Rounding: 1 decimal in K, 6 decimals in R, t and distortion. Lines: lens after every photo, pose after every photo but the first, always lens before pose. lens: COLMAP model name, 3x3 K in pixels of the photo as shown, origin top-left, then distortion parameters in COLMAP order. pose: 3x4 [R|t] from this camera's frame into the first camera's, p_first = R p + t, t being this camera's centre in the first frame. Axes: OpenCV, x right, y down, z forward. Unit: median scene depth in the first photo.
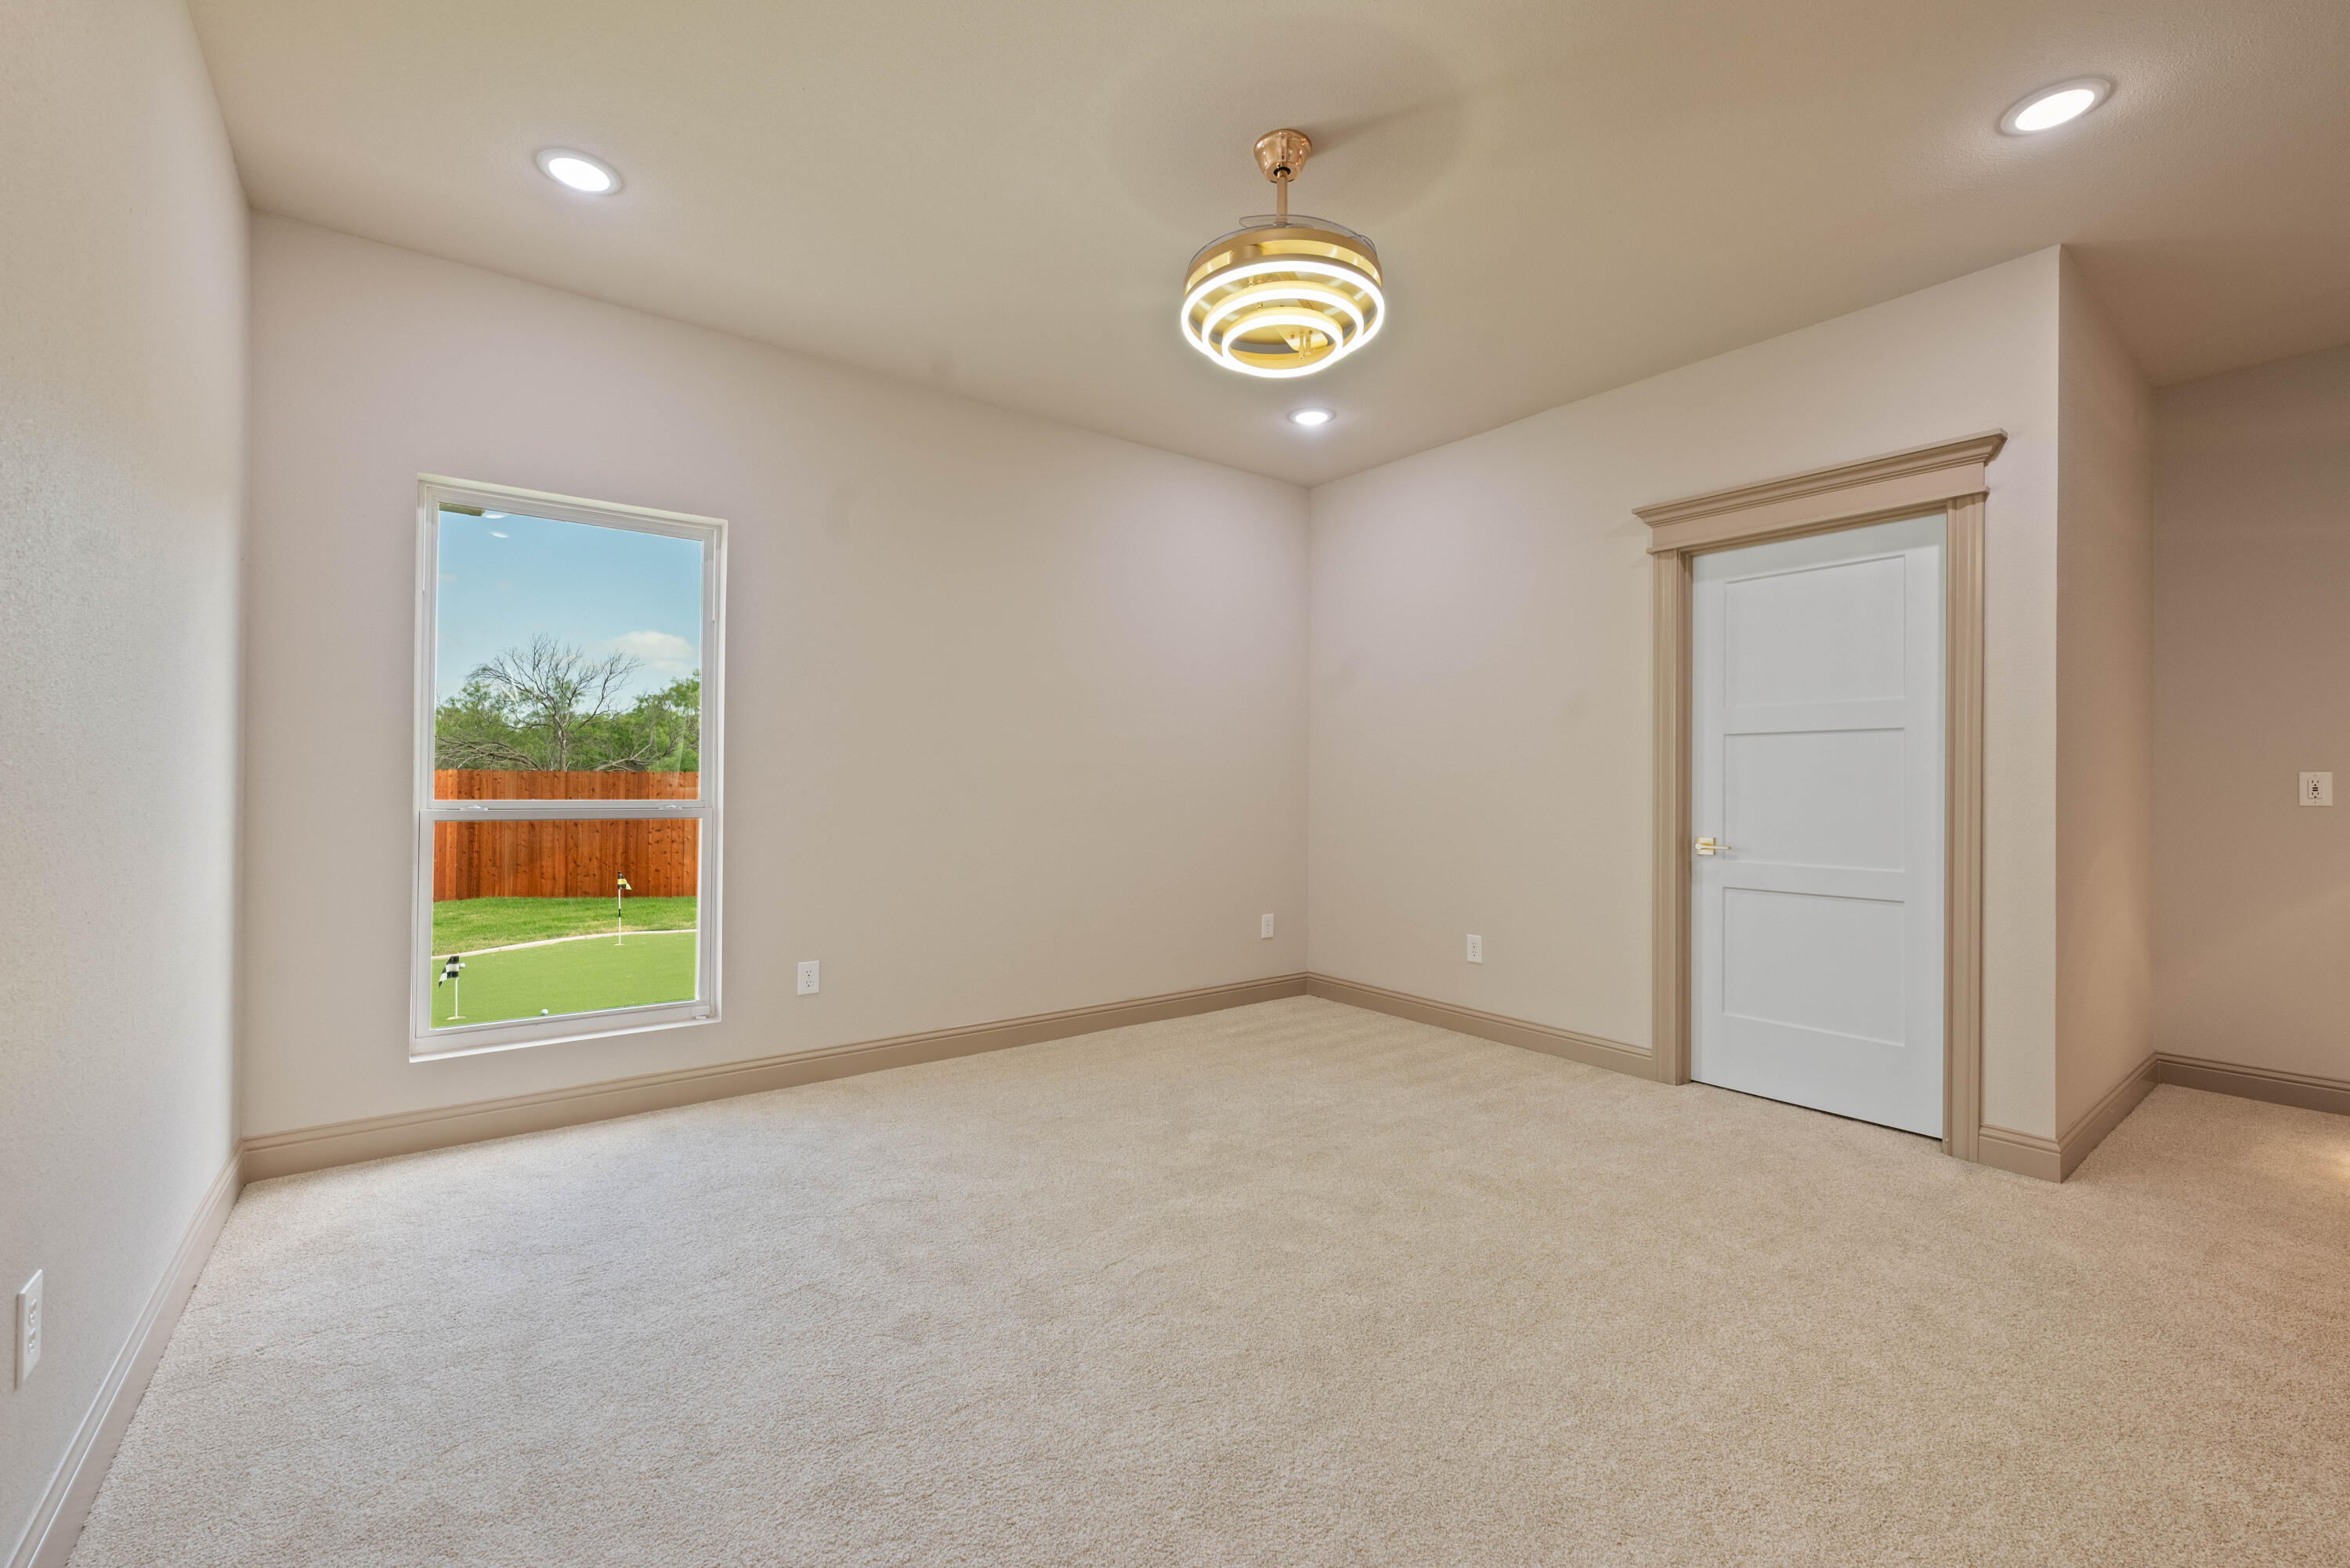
lens RADIAL K [[935.6, 0, 1145.9], [0, 935.6, 779.3], [0, 0, 1]] dist [-0.000498, -0.000041]
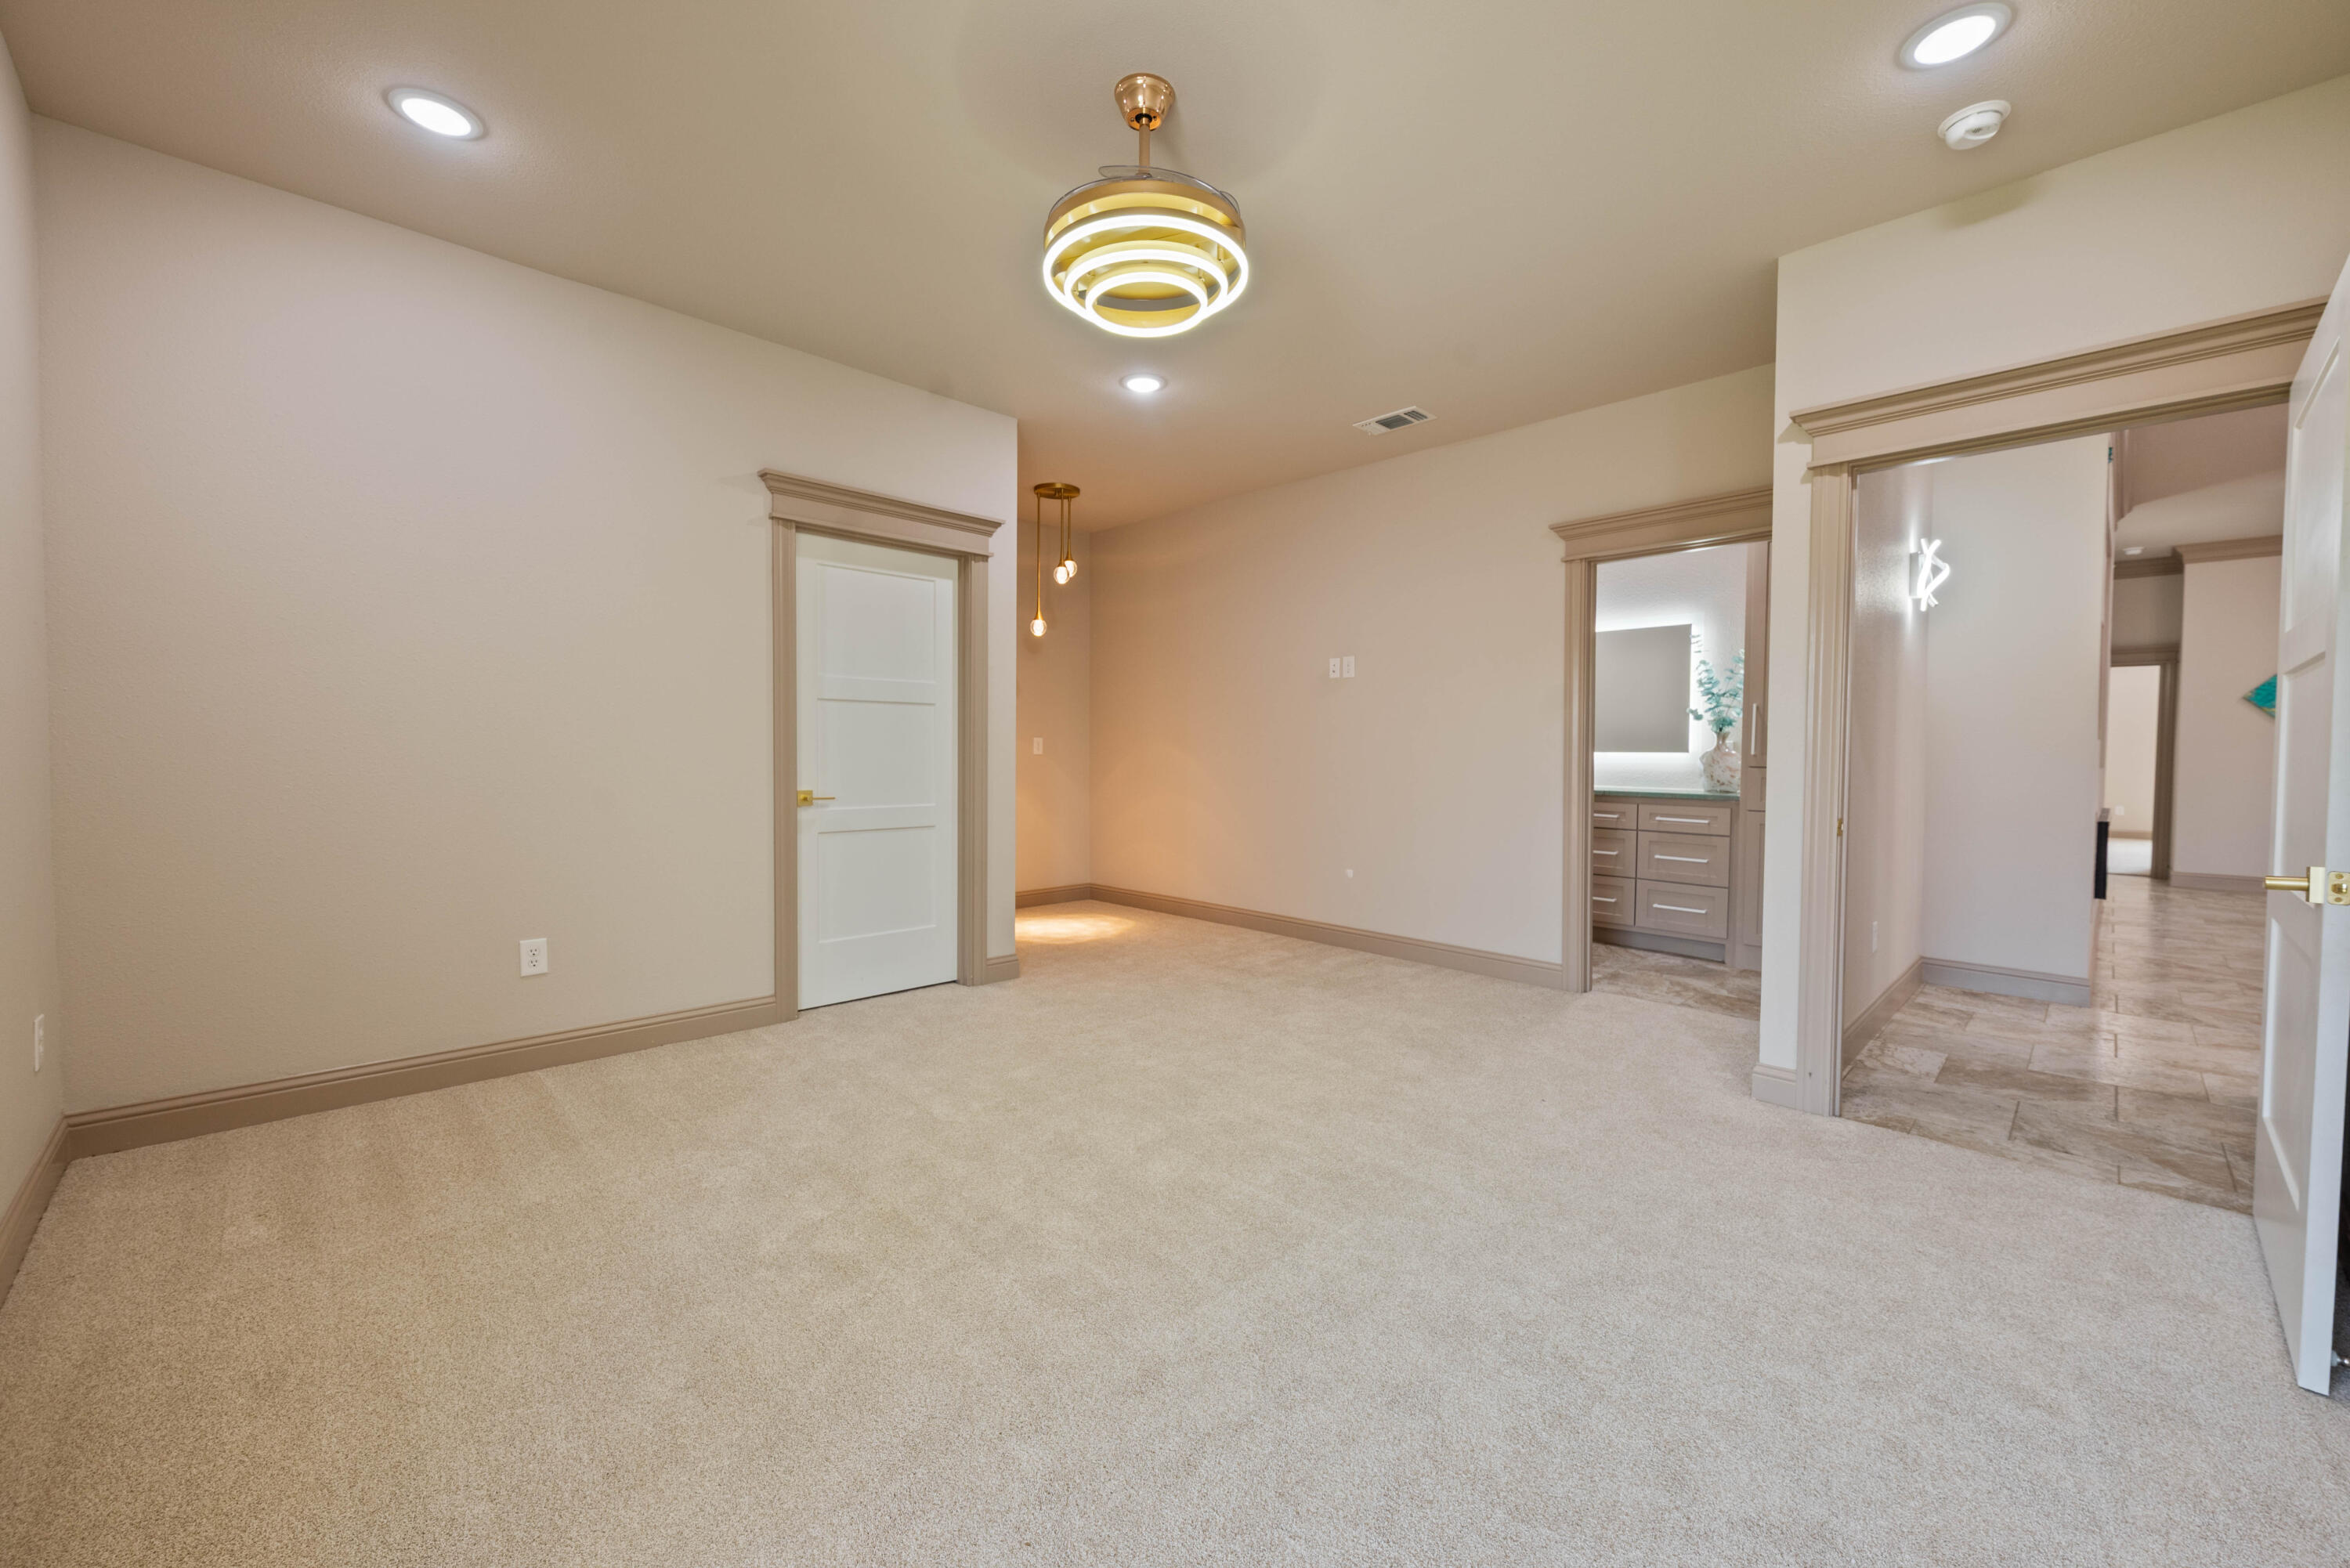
lens RADIAL K [[935.6, 0, 1145.9], [0, 935.6, 779.3], [0, 0, 1]] dist [-0.000498, -0.000041]
pose [[-0.104876, -0.037671, 0.993772, -0.565981], [-0.011307, 0.999263, 0.036686, 0.003760], [-0.994421, -0.007389, -0.105224, 0.733282]]
